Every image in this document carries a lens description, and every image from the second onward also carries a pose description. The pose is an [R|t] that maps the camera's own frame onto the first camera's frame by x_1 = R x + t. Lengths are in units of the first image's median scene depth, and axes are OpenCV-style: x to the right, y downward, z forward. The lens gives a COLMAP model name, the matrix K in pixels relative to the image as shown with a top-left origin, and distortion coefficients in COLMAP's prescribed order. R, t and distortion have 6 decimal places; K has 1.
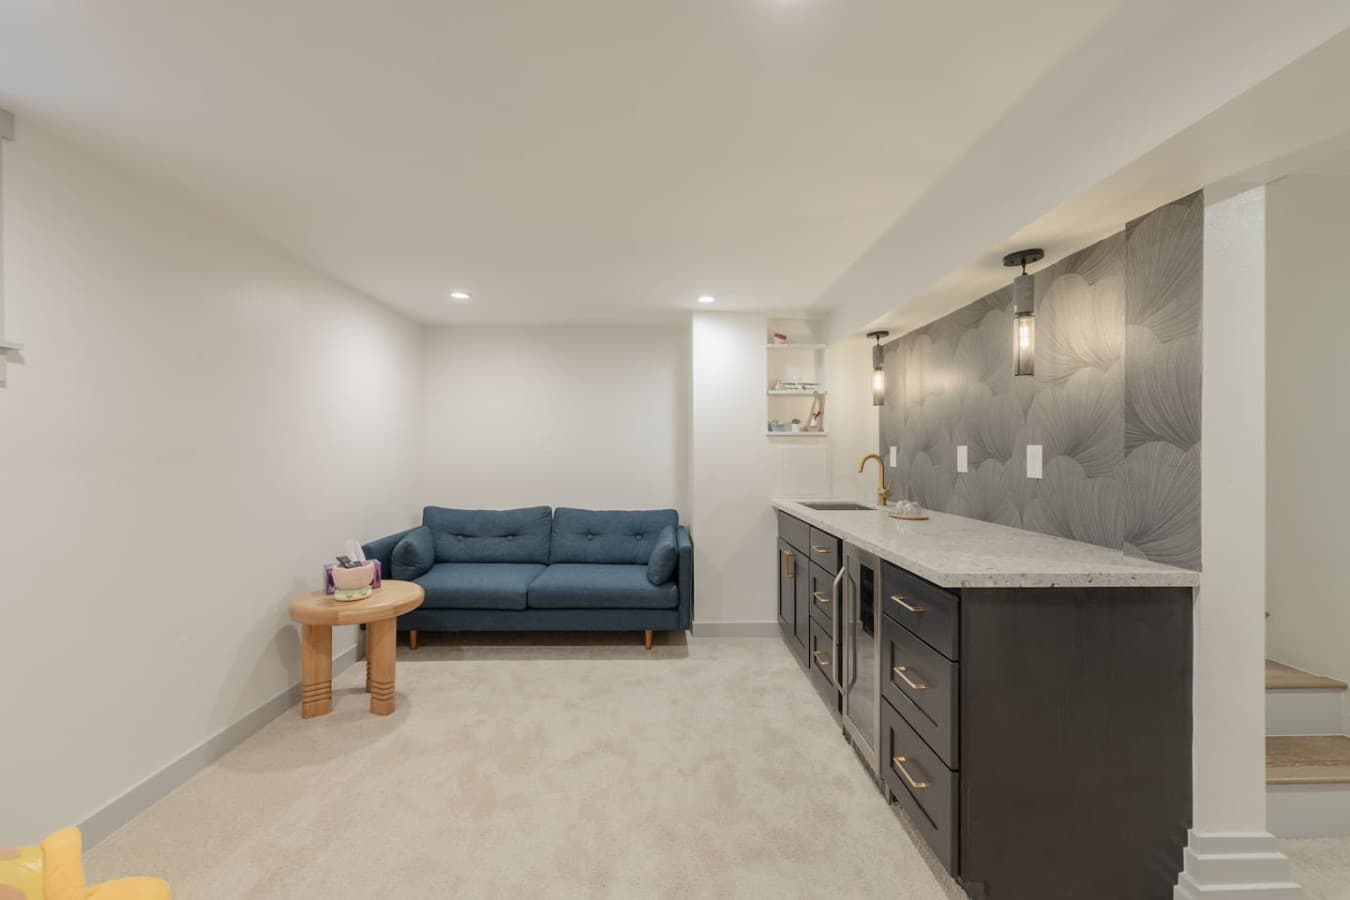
lens RADIAL K [[574.7, 0, 669.2], [0, 574.7, 448.4], [0, 0, 1]] dist [-0.001045, -0.000405]
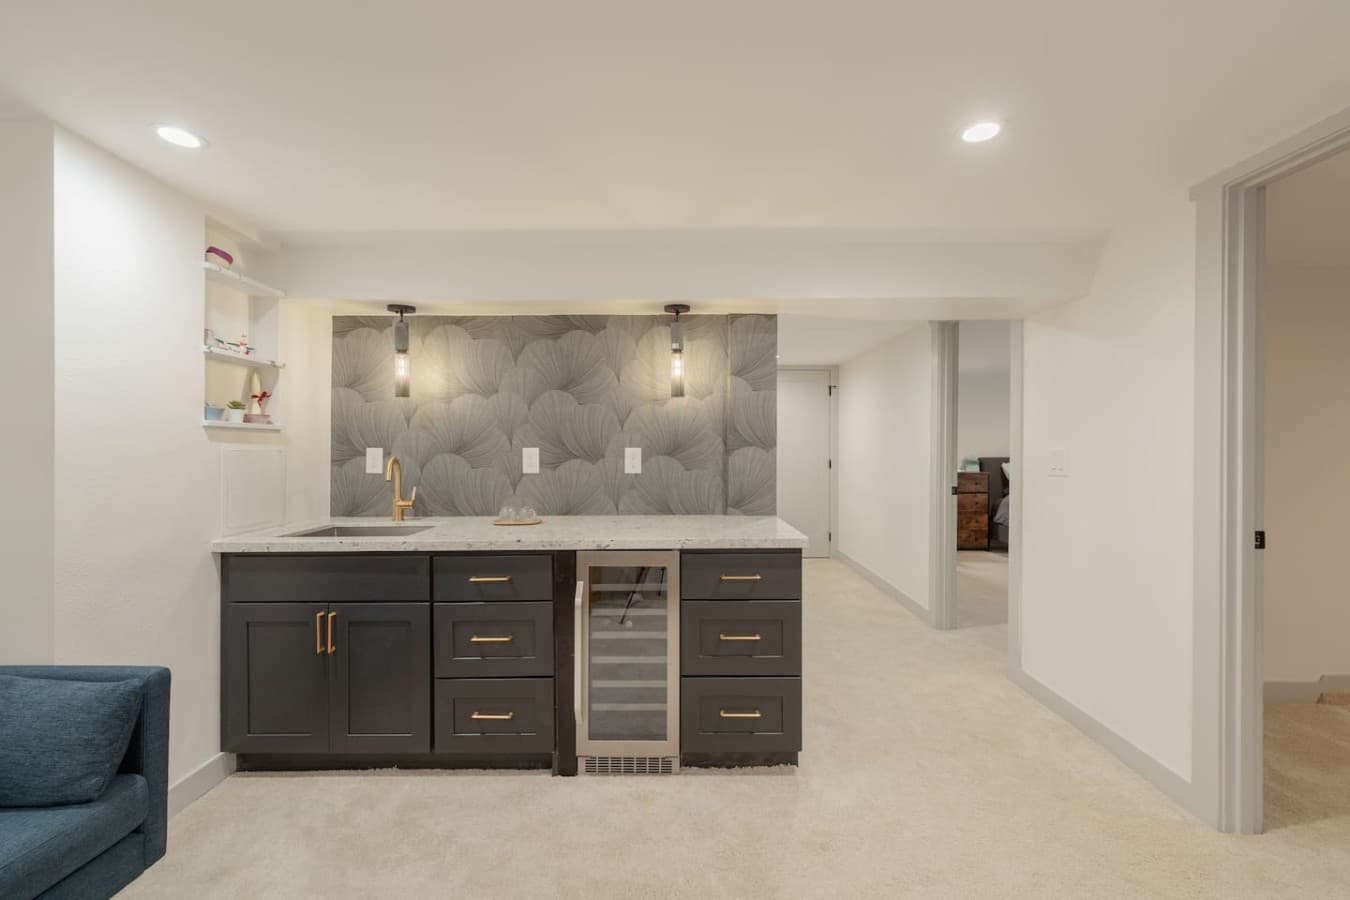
lens RADIAL K [[542.0, 0, 683.0], [0, 542.0, 452.9], [0, 0, 1]] dist [0.001740, 0.000071]
pose [[-0.013994, -0.003187, 0.999897, -0.557698], [-0.000615, 0.999995, 0.003179, 0.001450], [-0.999902, -0.000571, -0.013996, 0.860052]]
